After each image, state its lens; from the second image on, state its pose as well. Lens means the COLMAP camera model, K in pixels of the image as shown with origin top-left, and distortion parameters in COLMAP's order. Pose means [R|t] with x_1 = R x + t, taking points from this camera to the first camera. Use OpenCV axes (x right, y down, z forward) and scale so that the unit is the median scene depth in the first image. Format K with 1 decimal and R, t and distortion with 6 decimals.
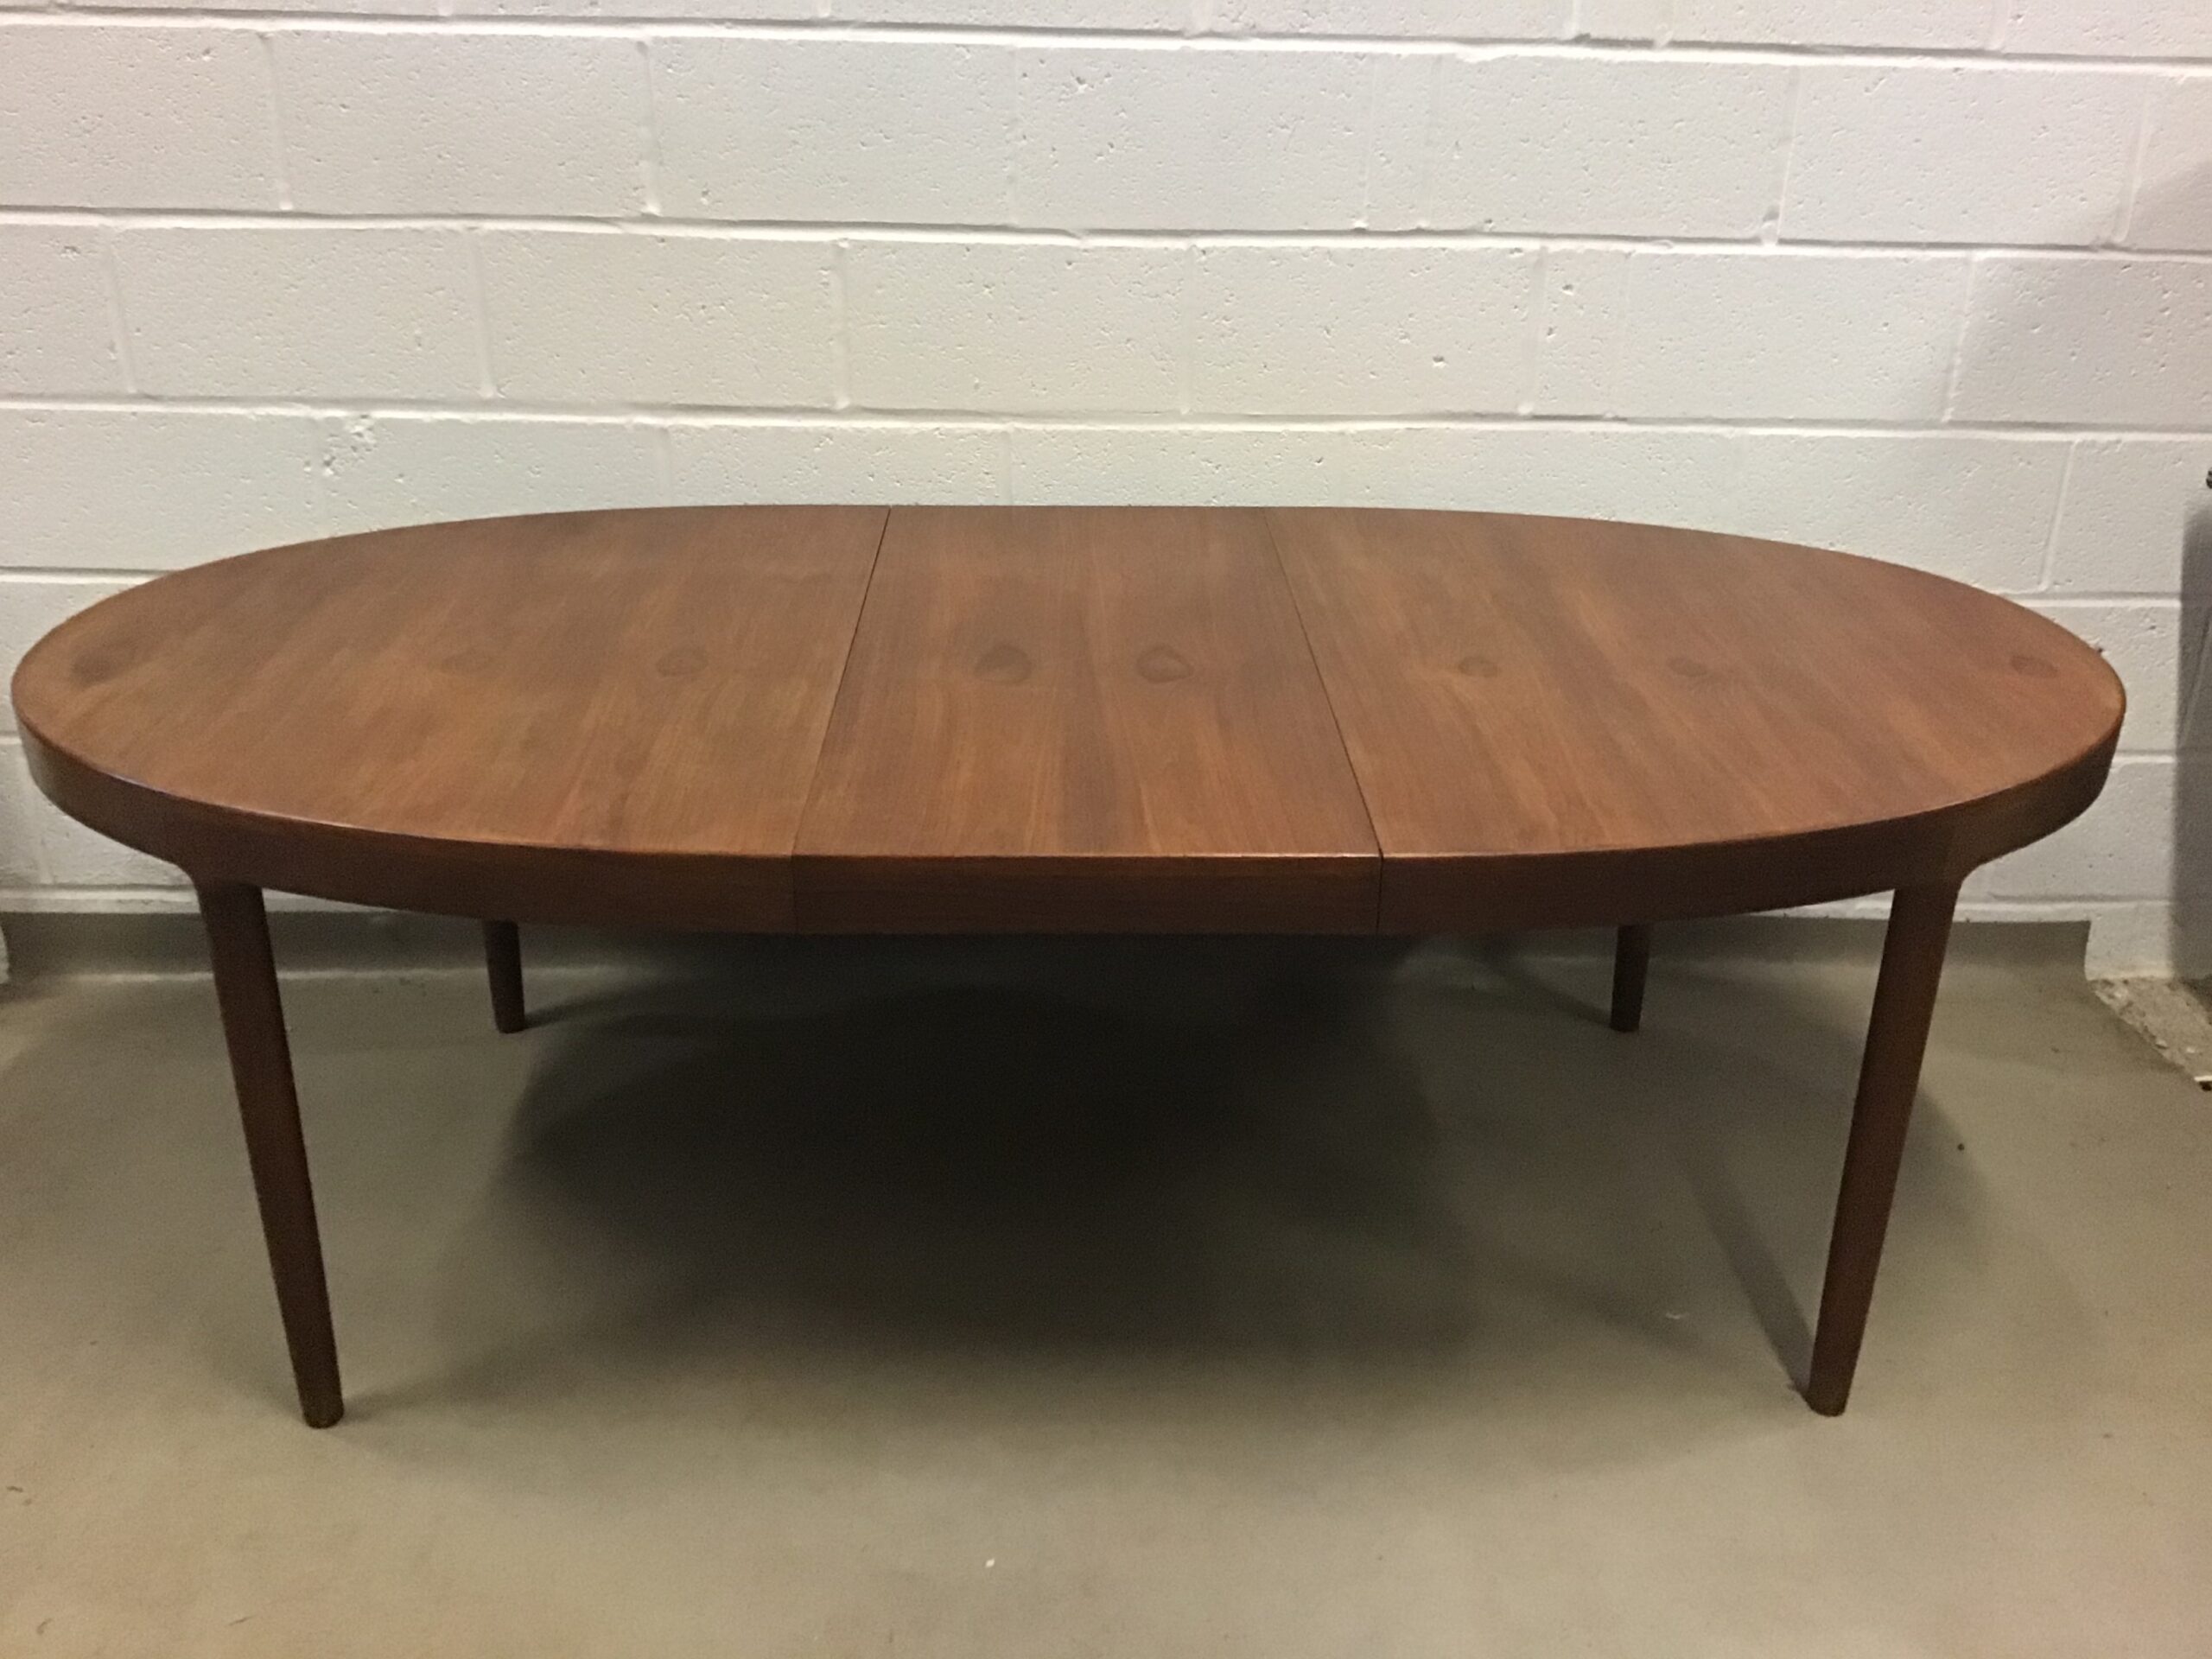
lens RADIAL K [[1991.0, 0, 1112.9], [0, 1991.0, 839.3], [0, 0, 1]] dist [0.129363, -0.243607]
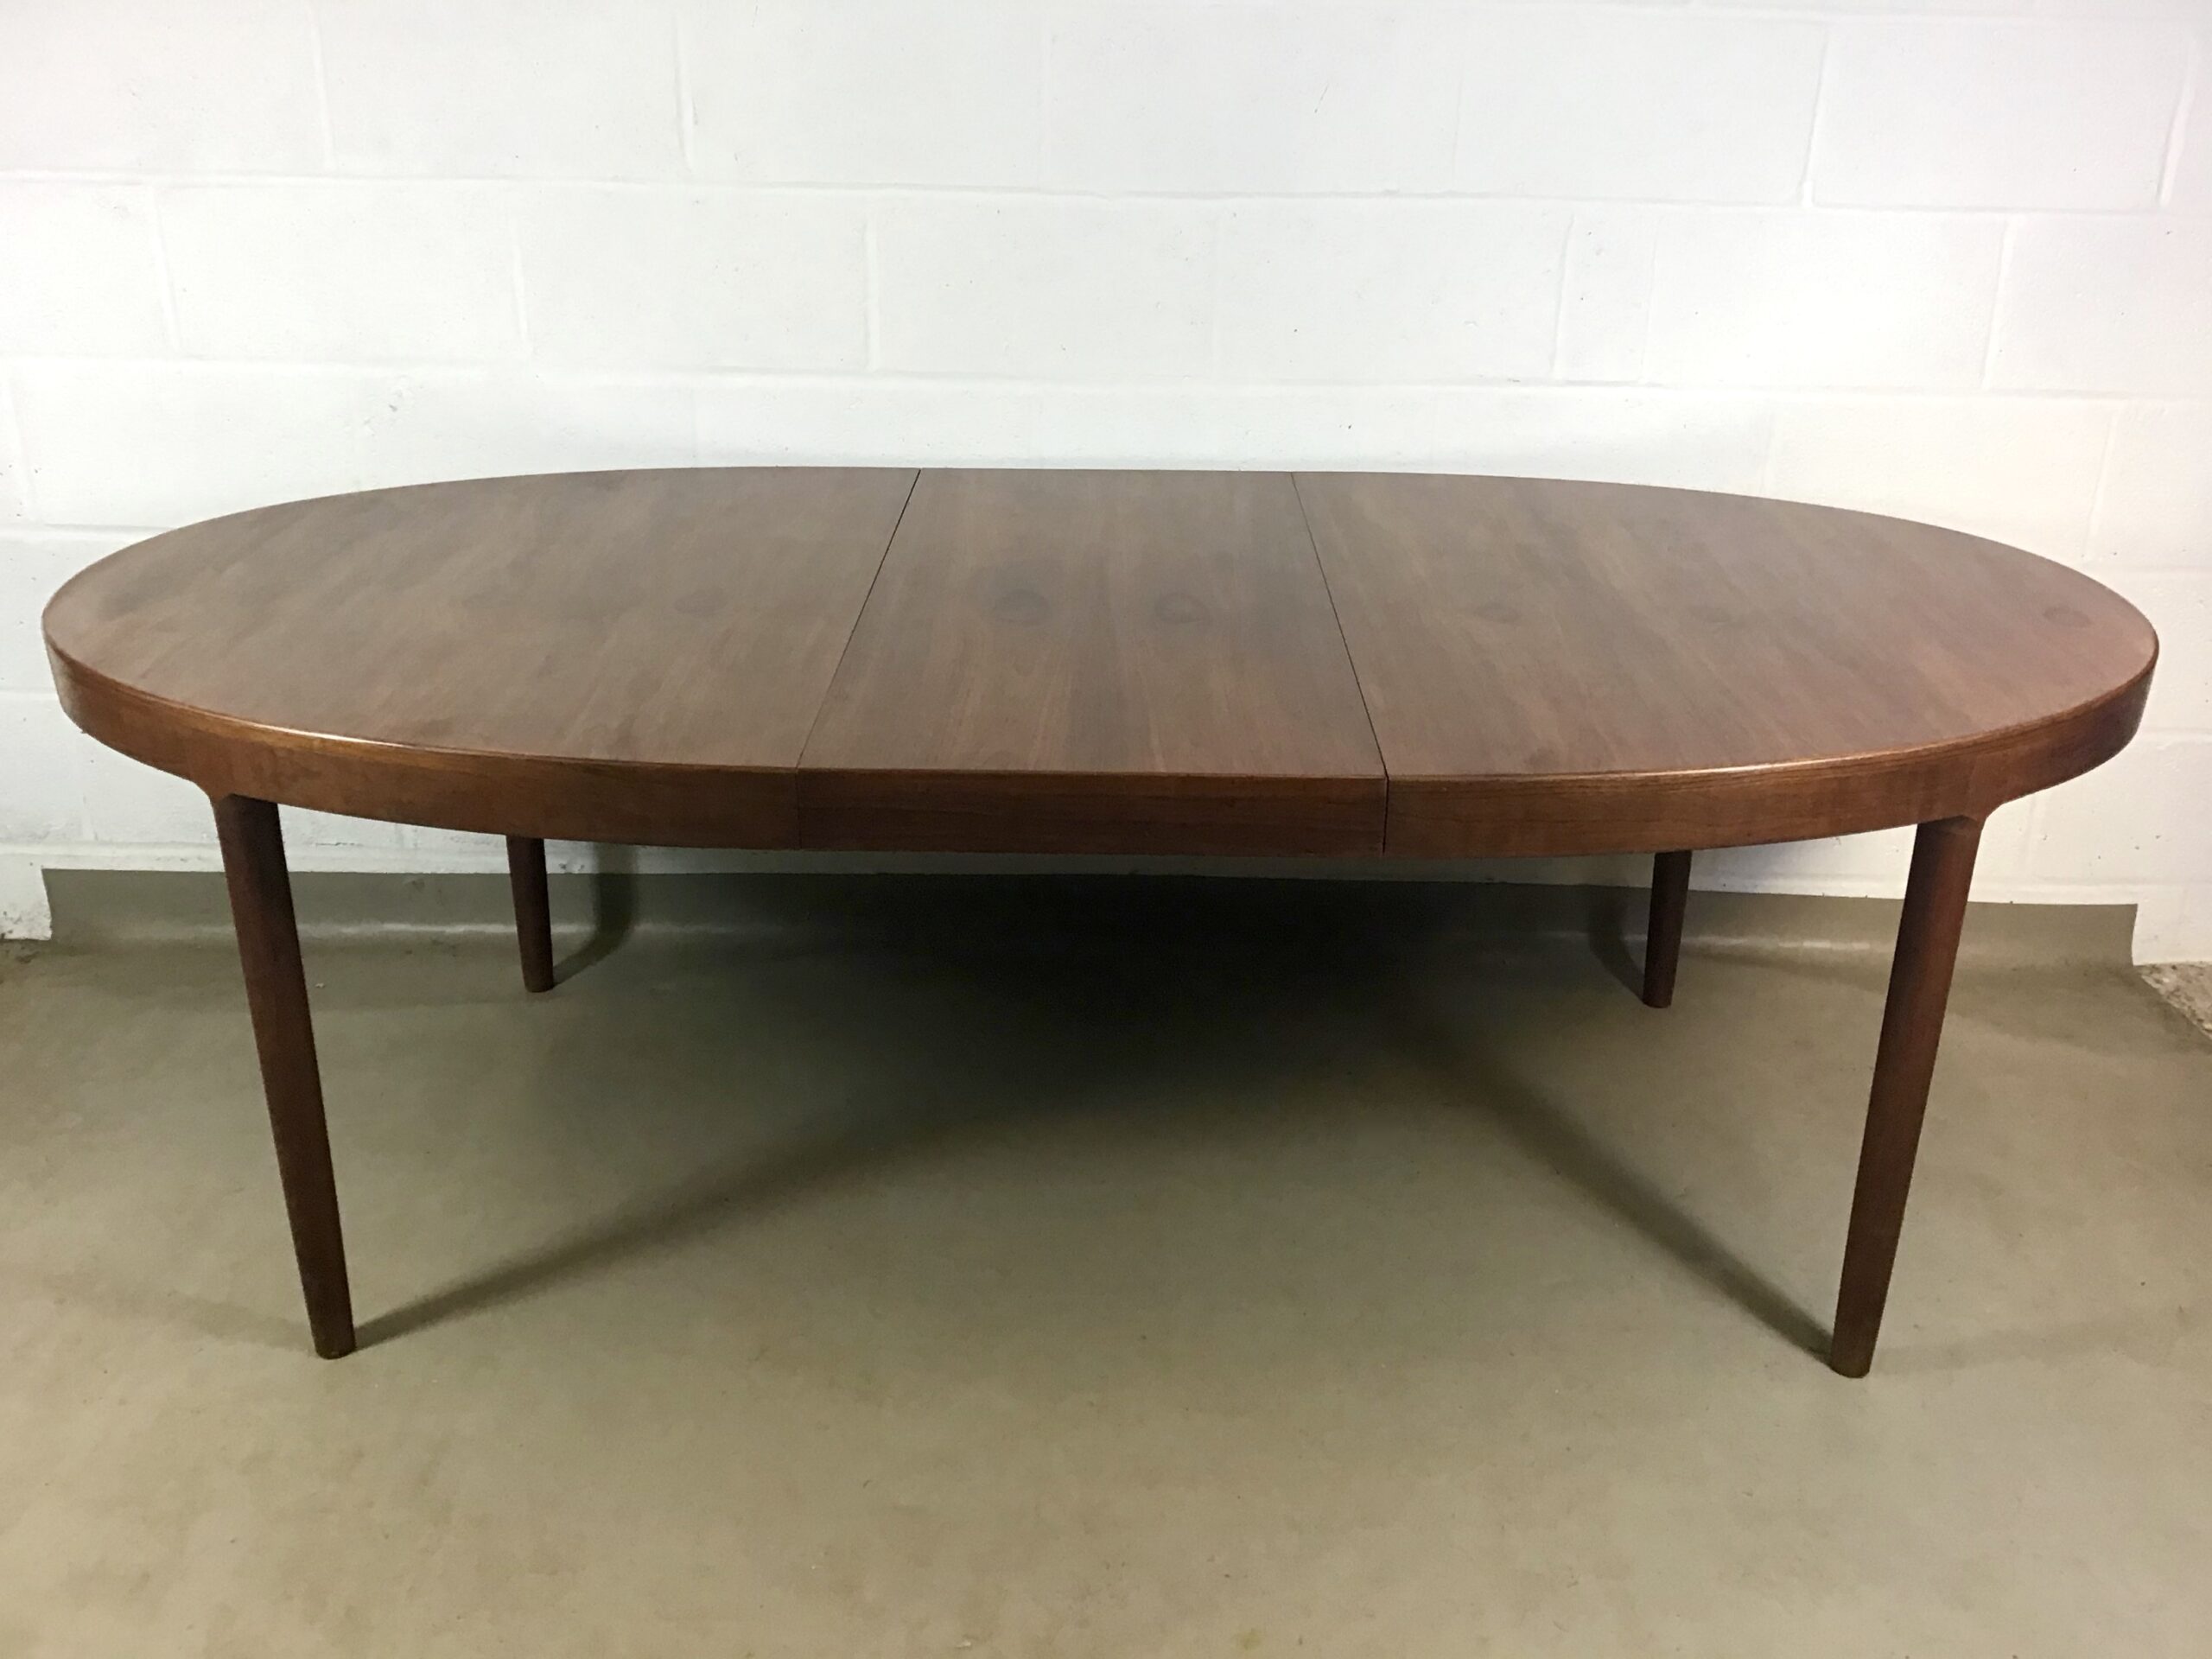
lens RADIAL K [[1991.0, 0, 1112.9], [0, 1991.0, 839.3], [0, 0, 1]] dist [0.129363, -0.243607]
pose [[0.999457, 0.011054, -0.031027, 0.019143], [-0.011613, 0.999772, -0.017894, 0.037550], [0.030822, 0.018244, 0.999358, 0.003393]]
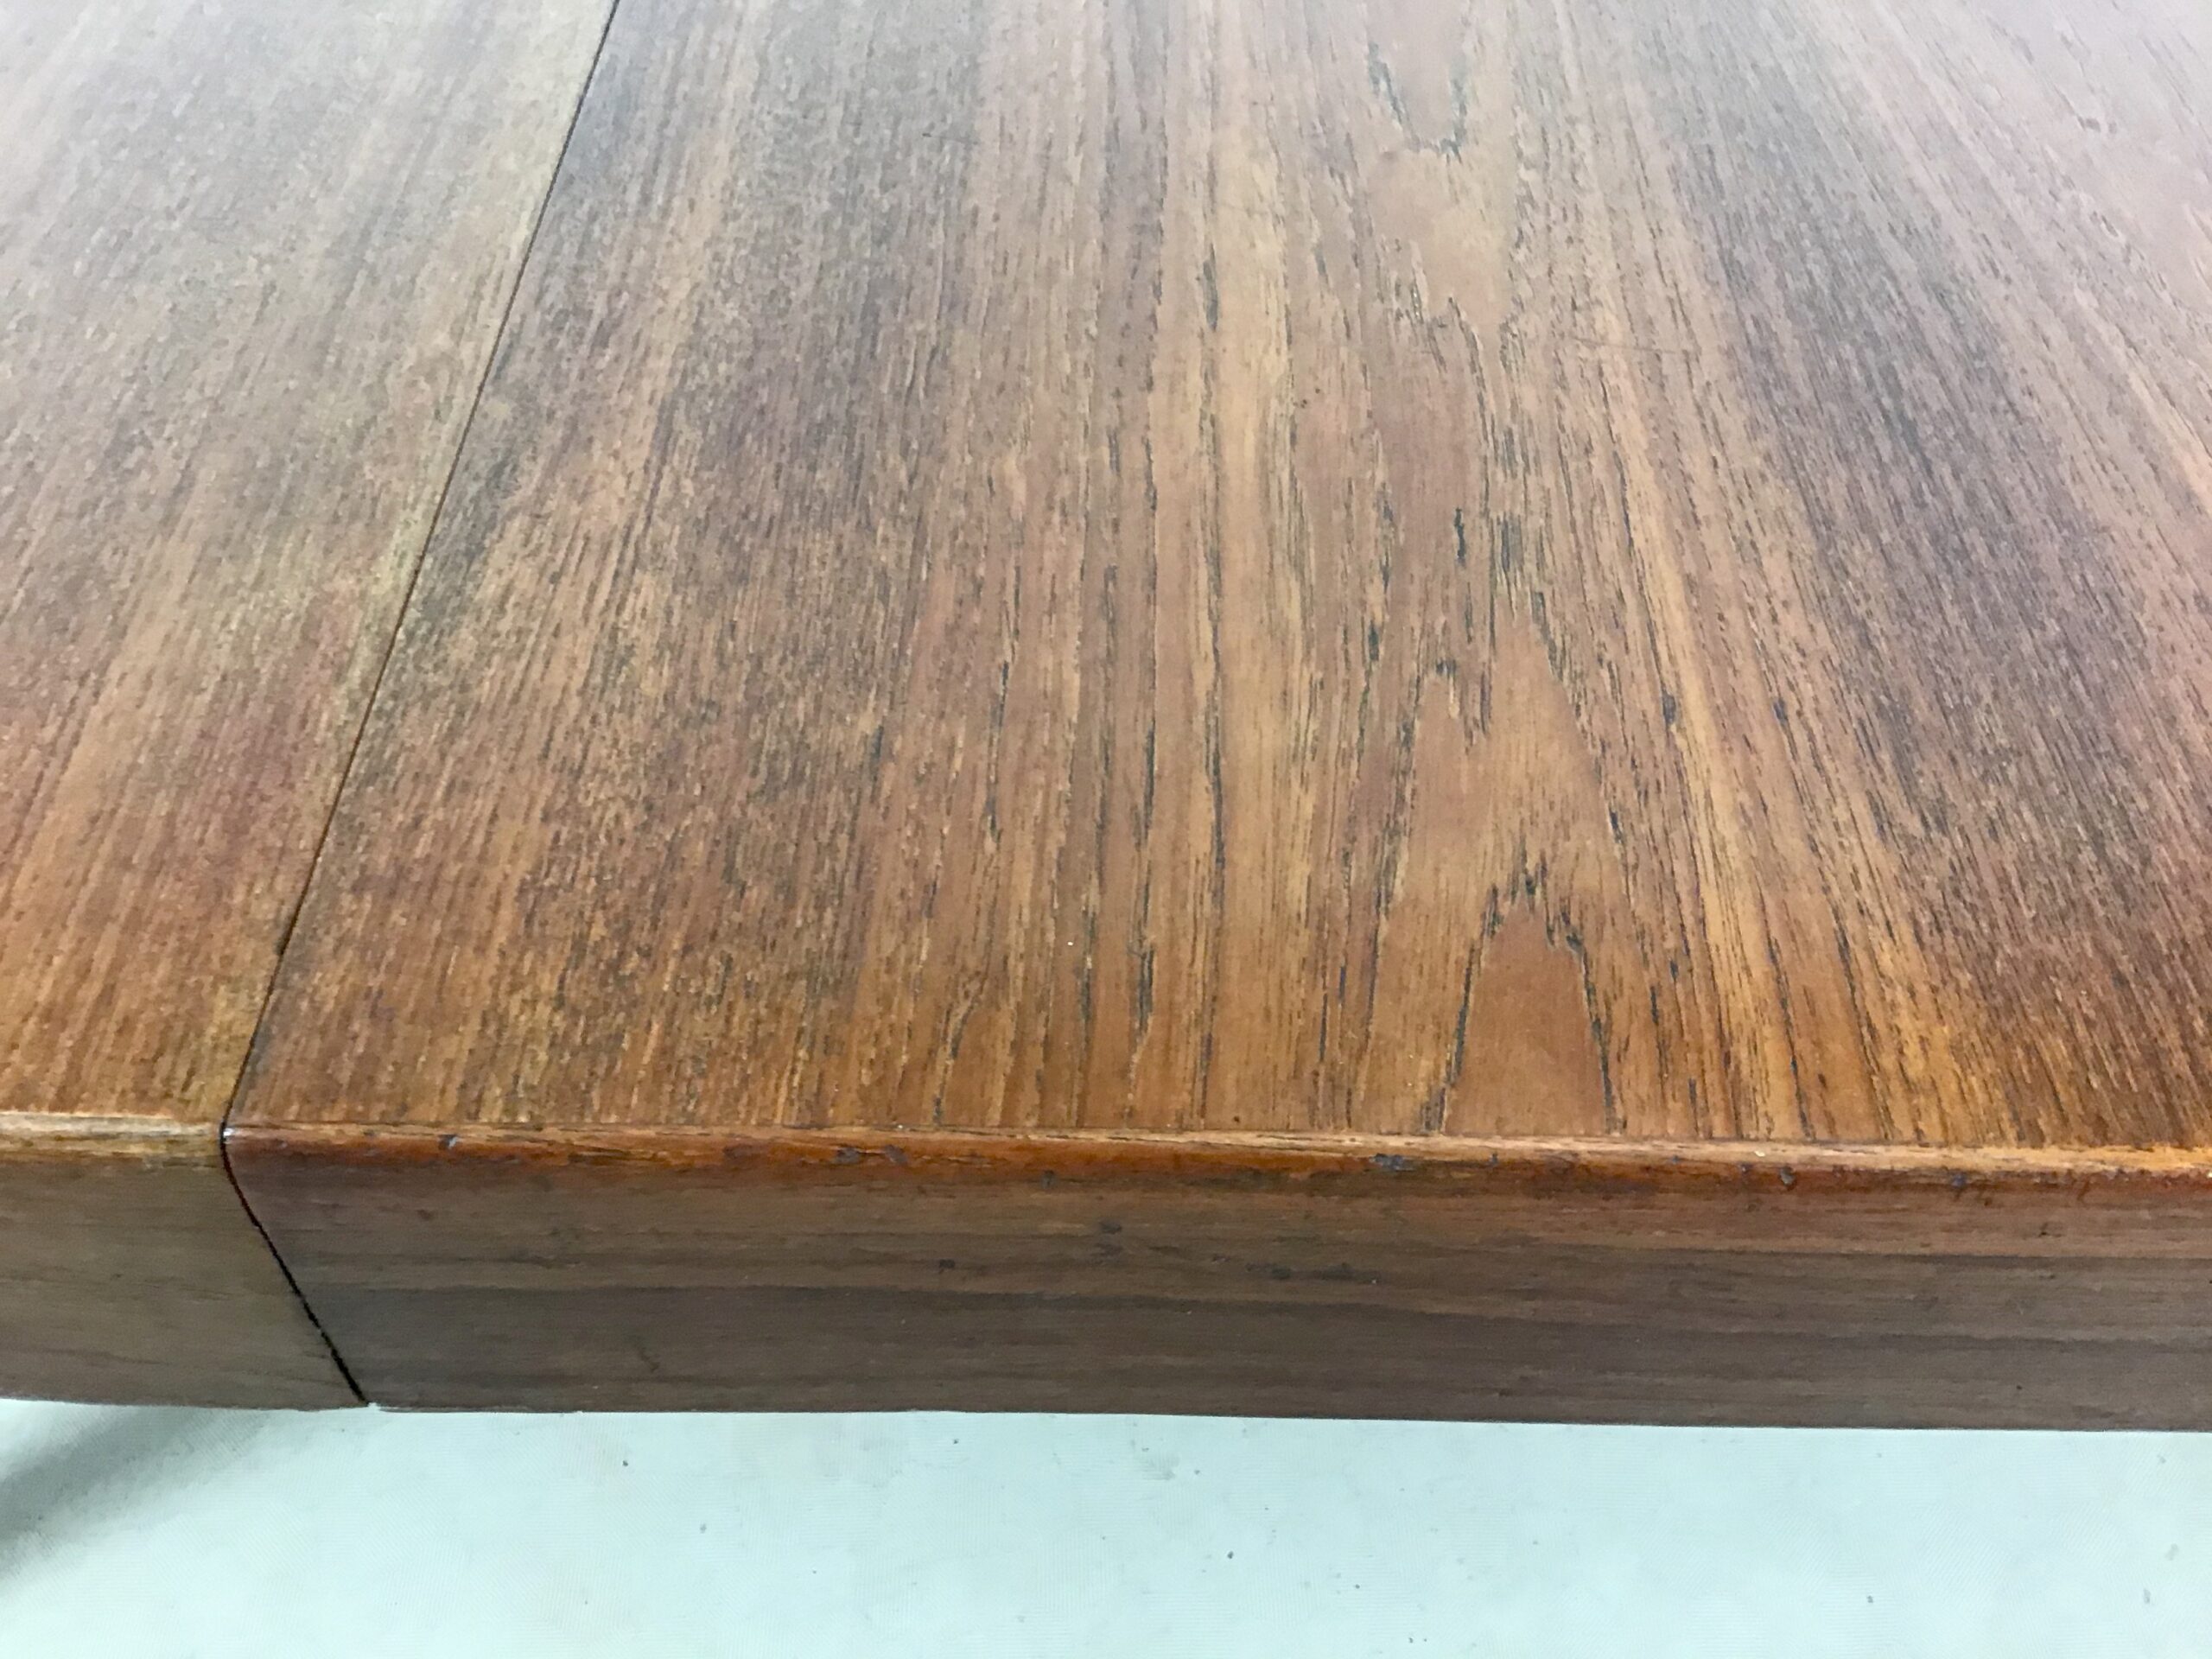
lens RADIAL K [[1991.0, 0, 1112.9], [0, 1991.0, 839.3], [0, 0, 1]] dist [0.129363, -0.243607]
pose [[0.999618, 0.024942, -0.011876, -0.059684], [-0.018158, 0.917213, 0.397982, -0.048277], [0.020819, -0.397615, 0.917316, 0.563137]]
